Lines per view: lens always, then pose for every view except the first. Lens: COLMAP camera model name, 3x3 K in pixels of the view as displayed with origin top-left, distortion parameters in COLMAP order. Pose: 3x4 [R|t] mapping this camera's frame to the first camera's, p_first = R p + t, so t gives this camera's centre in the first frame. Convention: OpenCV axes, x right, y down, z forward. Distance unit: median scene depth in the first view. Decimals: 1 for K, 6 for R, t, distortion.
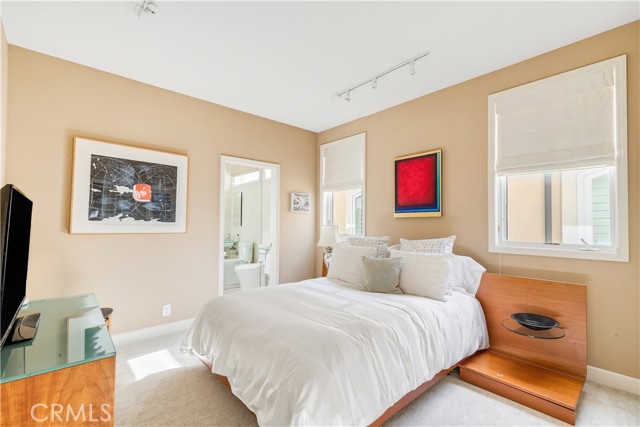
lens RADIAL K [[286.4, 0, 318.2], [0, 286.4, 213.1], [0, 0, 1]] dist [-0.002777, -0.000363]
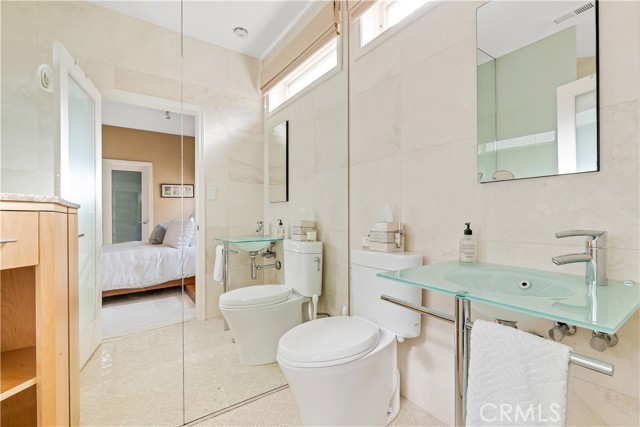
lens RADIAL K [[286.4, 0, 321.0], [0, 286.4, 216.1], [0, 0, 1]] dist [-0.002777, -0.000363]
pose [[0.993091, -0.012544, -0.116670, -0.167286], [0.016285, 0.999382, 0.031166, 0.053353], [0.116207, -0.032850, 0.992682, 0.575190]]
